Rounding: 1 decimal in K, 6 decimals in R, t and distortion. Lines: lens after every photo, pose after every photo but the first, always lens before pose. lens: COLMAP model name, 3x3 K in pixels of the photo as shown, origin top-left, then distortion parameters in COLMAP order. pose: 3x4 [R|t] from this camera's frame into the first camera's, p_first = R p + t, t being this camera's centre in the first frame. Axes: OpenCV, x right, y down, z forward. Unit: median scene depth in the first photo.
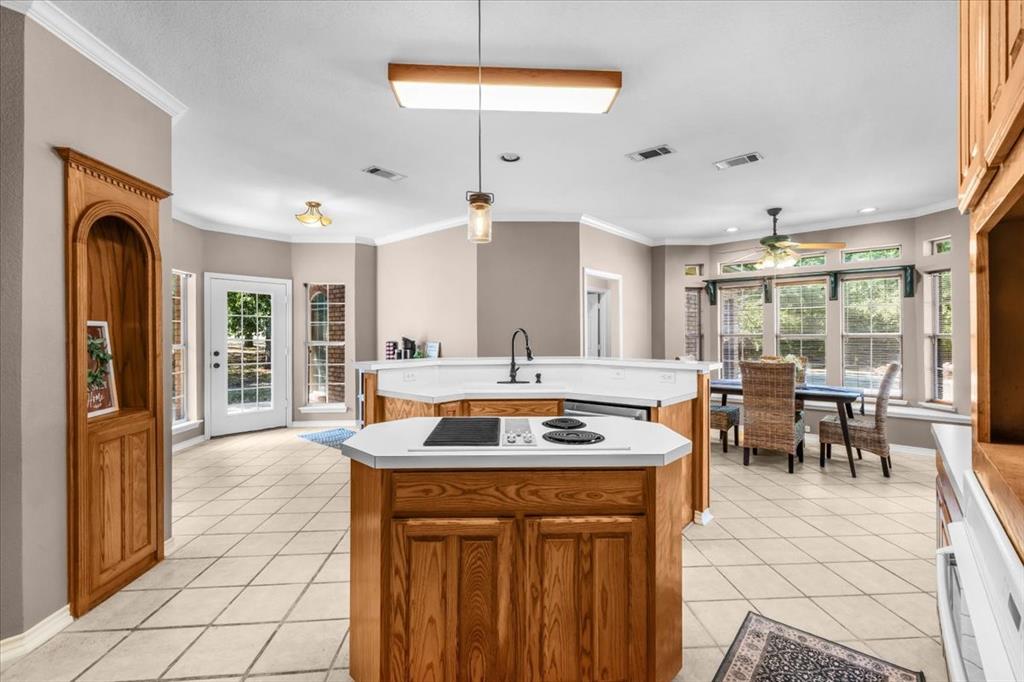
lens RADIAL K [[438.1, 0, 515.6], [0, 438.1, 343.3], [0, 0, 1]] dist [0.001821, 0.000333]
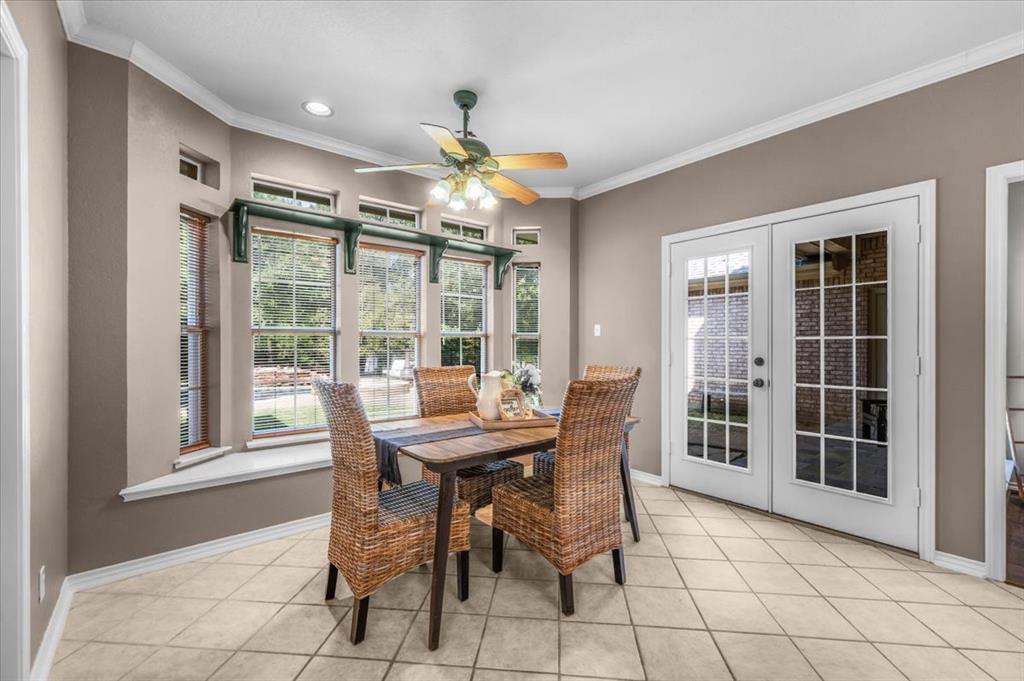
lens RADIAL K [[438.1, 0, 515.6], [0, 438.1, 342.8], [0, 0, 1]] dist [0.001821, 0.000333]
pose [[0.169245, -0.000327, 0.985574, 0.064784], [0.004066, 0.999992, -0.000367, -0.003434], [-0.985566, 0.004070, 0.169245, 0.749974]]
